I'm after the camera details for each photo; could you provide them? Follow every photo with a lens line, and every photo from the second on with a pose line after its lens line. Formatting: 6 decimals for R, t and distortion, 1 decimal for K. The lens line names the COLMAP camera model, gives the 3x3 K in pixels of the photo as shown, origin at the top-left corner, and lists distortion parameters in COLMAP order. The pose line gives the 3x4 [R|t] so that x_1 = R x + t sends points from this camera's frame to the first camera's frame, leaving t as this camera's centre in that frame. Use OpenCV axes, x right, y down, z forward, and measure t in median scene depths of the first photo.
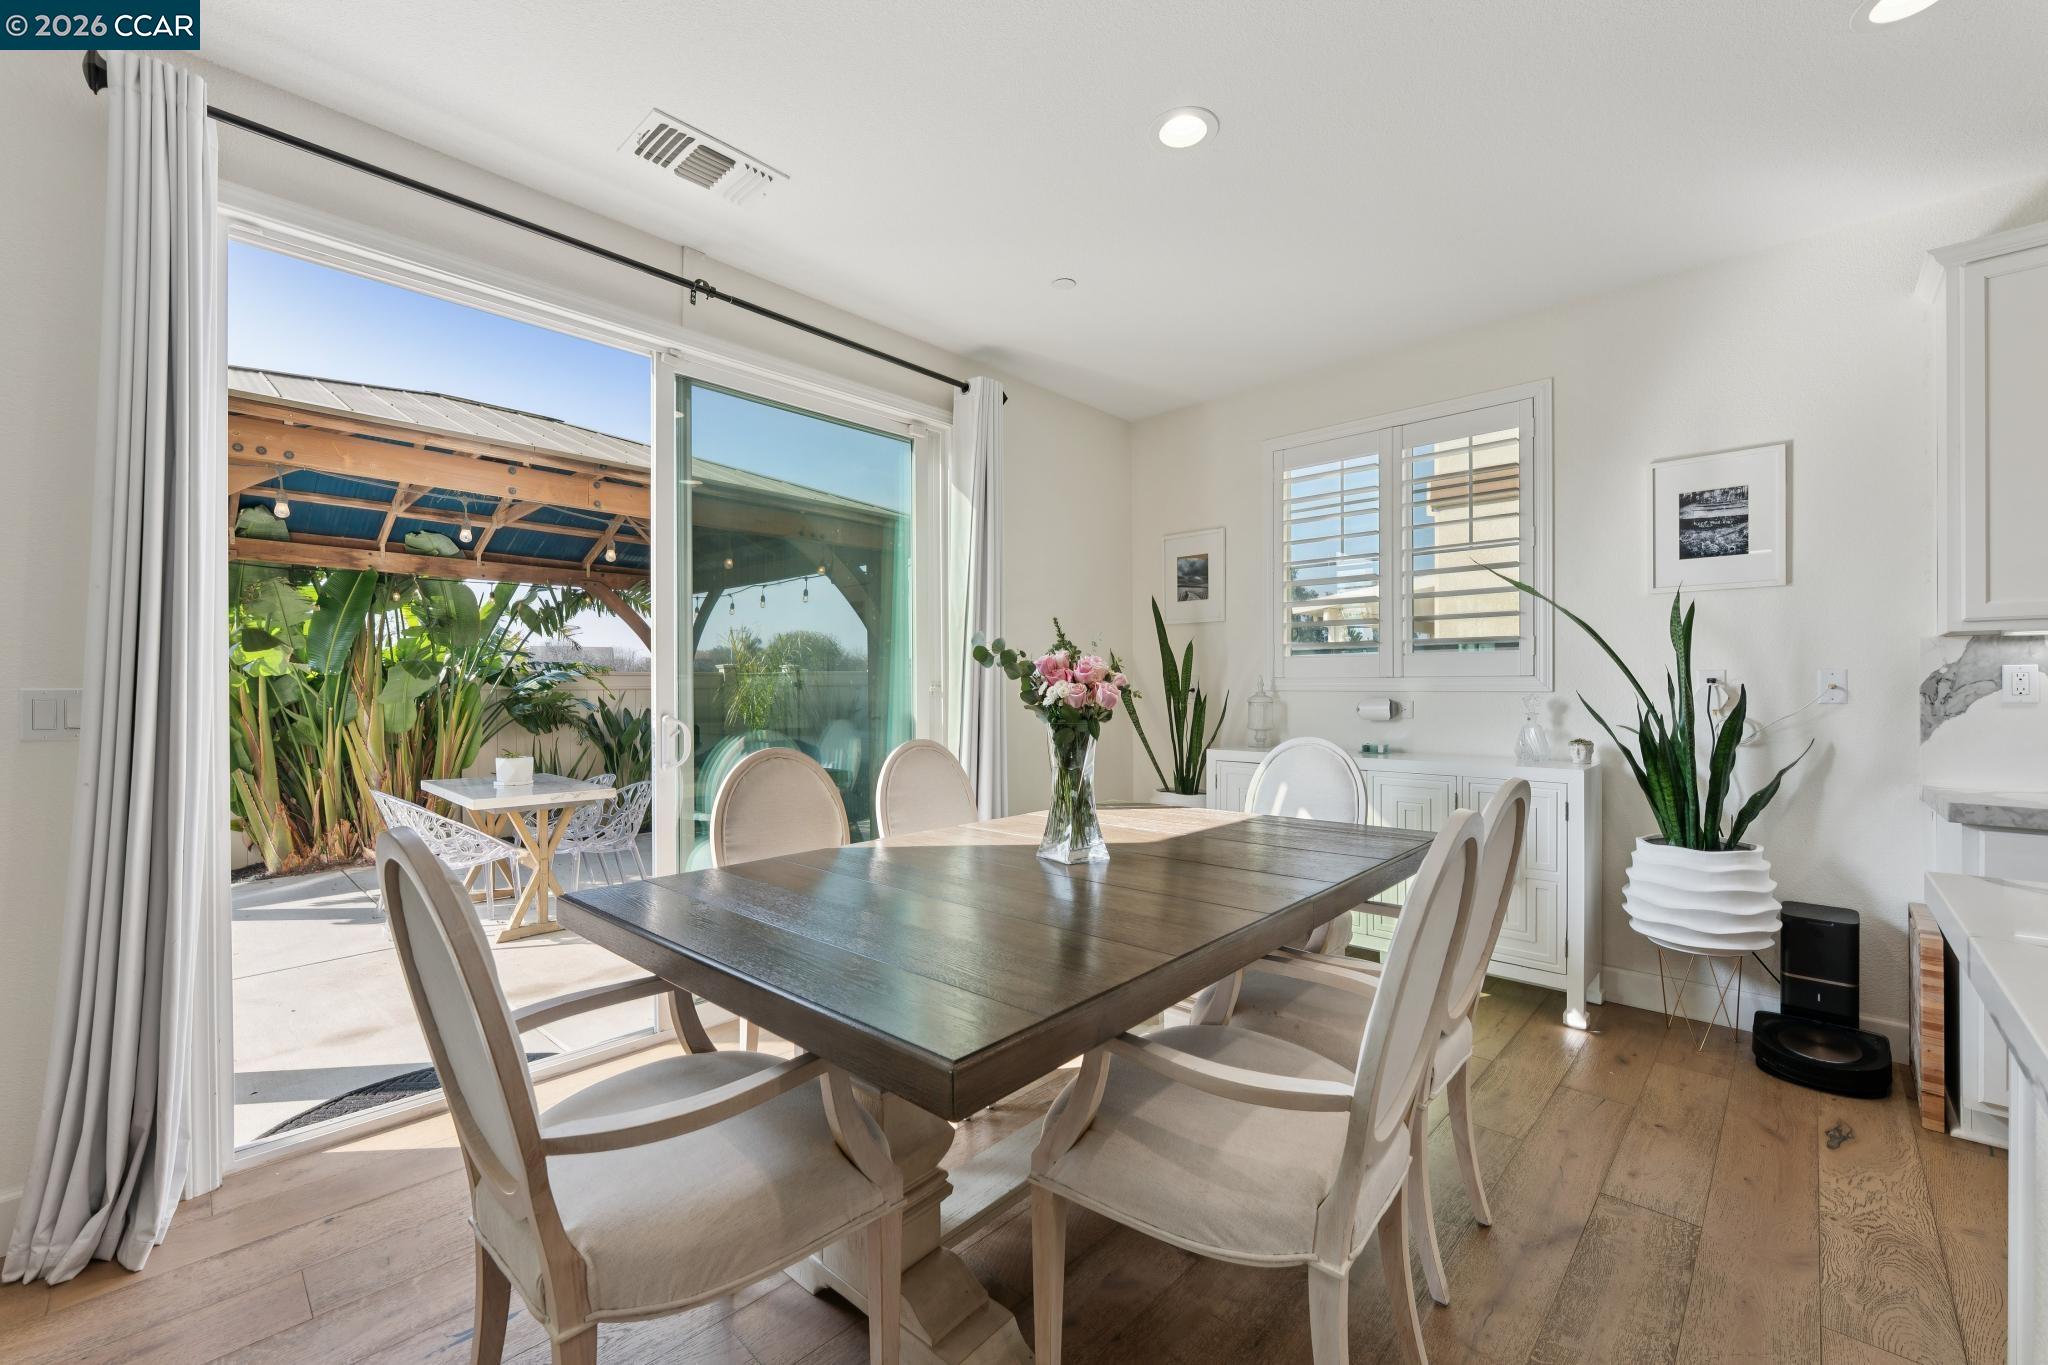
lens RADIAL K [[818.7, 0, 1023.8], [0, 818.7, 689.3], [0, 0, 1]] dist [0.001077, -0.000969]
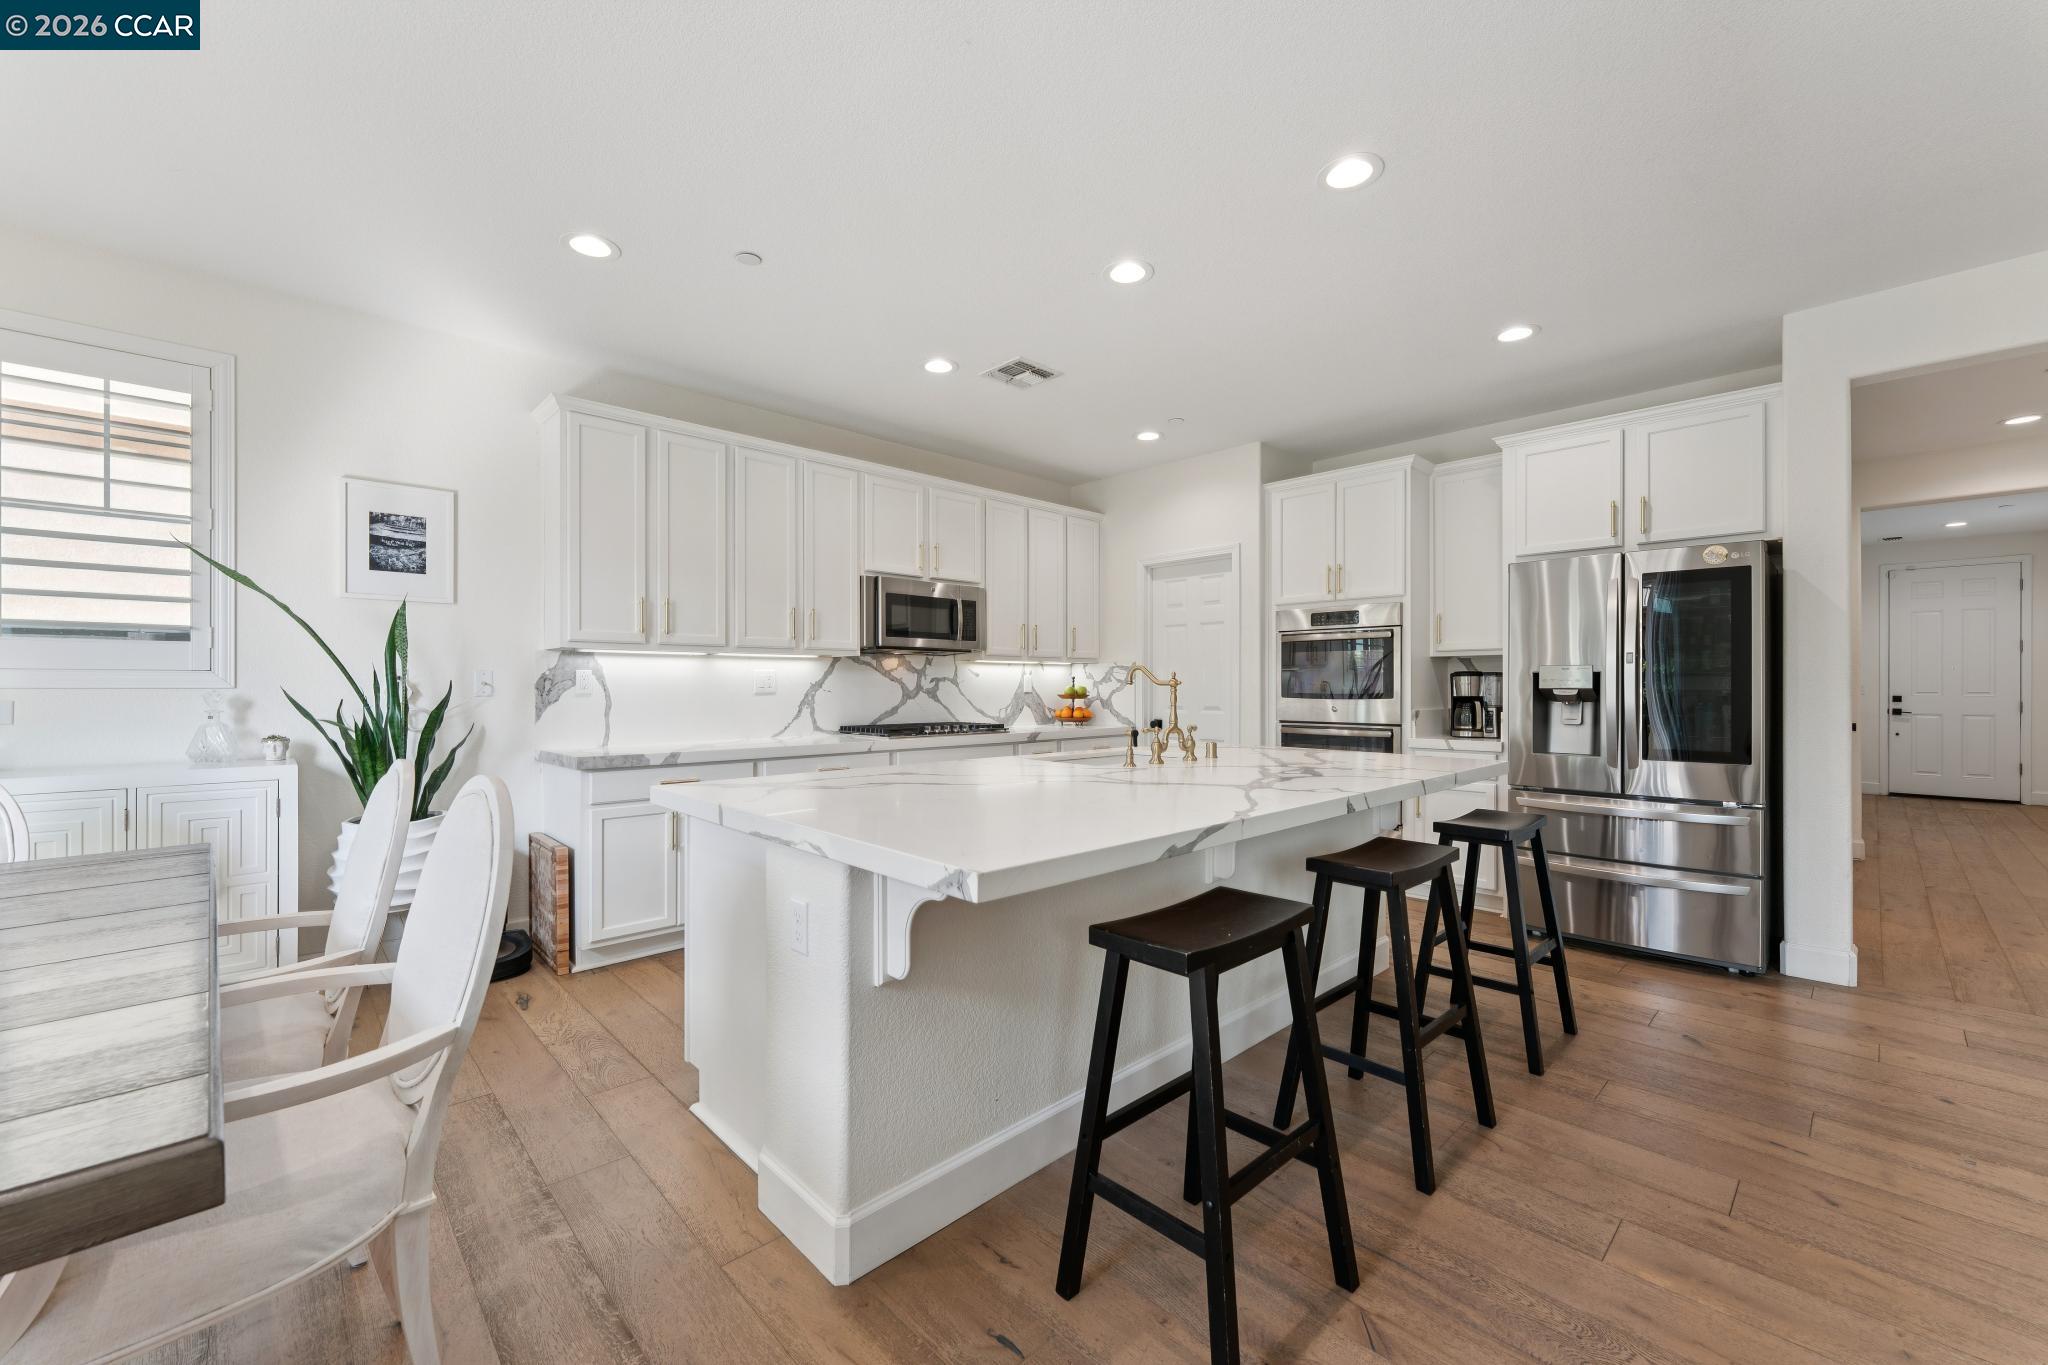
lens RADIAL K [[818.7, 0, 1022.9], [0, 818.7, 684.6], [0, 0, 1]] dist [0.001077, -0.000969]
pose [[0.048114, 0.003482, 0.998836, -0.283204], [0.003876, 0.999986, -0.003673, 0.006464], [-0.998834, 0.004048, 0.048099, 0.054073]]
